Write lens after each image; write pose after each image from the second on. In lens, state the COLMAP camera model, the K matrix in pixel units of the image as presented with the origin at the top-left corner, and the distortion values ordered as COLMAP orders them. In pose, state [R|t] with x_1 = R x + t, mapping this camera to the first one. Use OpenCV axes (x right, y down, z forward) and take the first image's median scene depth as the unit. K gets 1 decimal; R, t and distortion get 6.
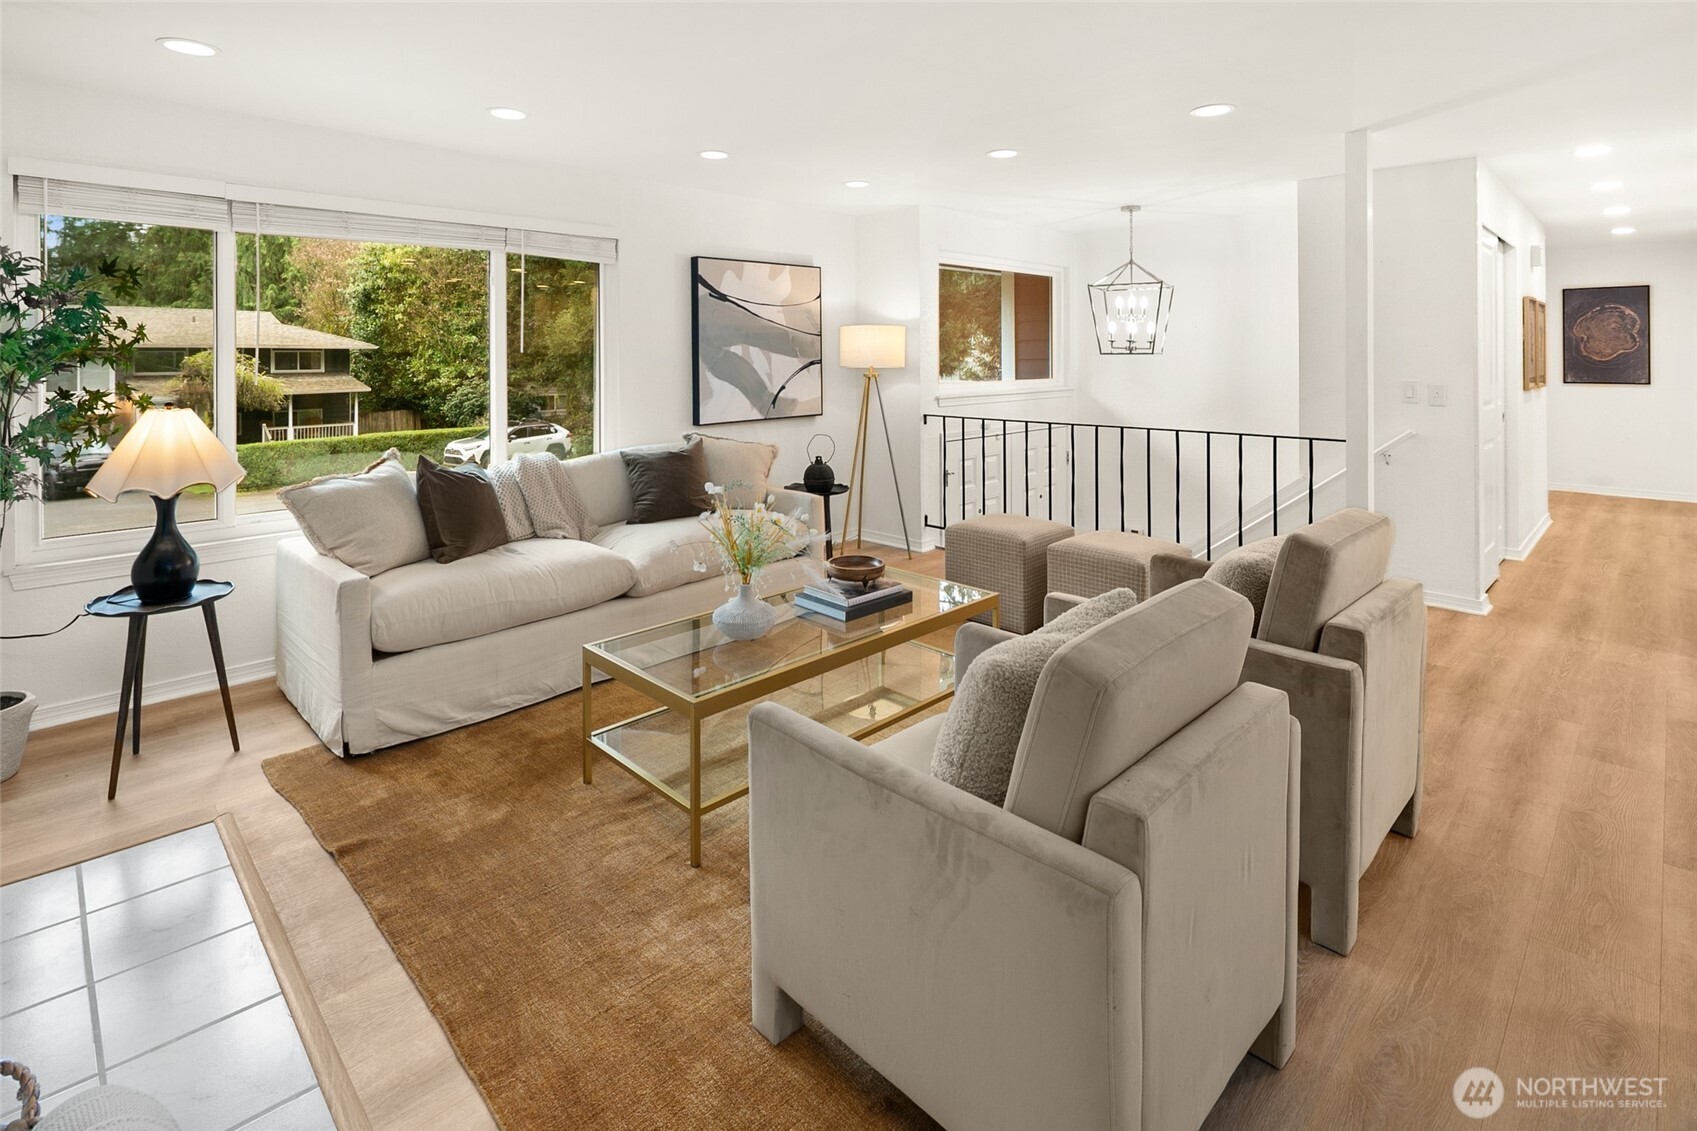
lens RADIAL K [[822.0, 0, 839.7], [0, 822.0, 353.3], [0, 0, 1]] dist [0.000995, -0.003292]
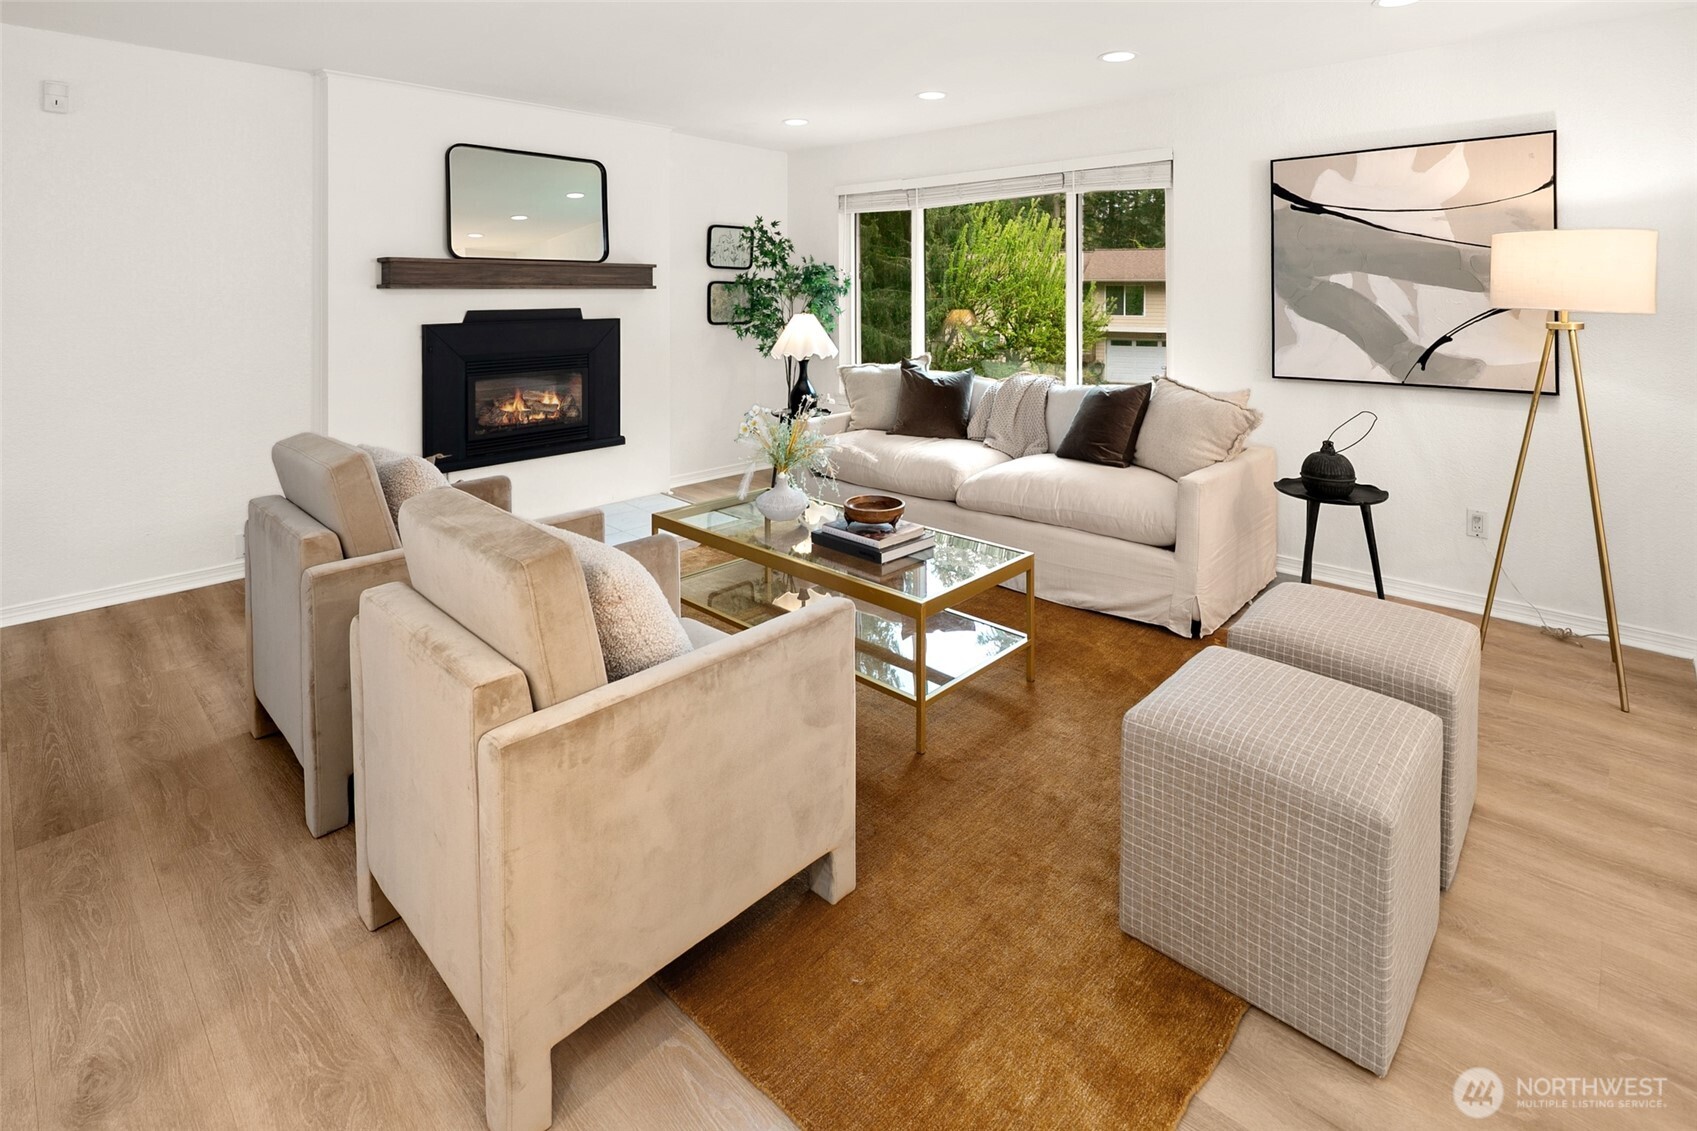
lens RADIAL K [[822.0, 0, 850.8], [0, 822.0, 294.0], [0, 0, 1]] dist [0.000995, -0.003292]
pose [[0.036127, 0.010158, -0.999296, 0.556325], [-0.000407, 0.999948, 0.010150, 0.001039], [0.999347, 0.000040, 0.036129, 0.539038]]
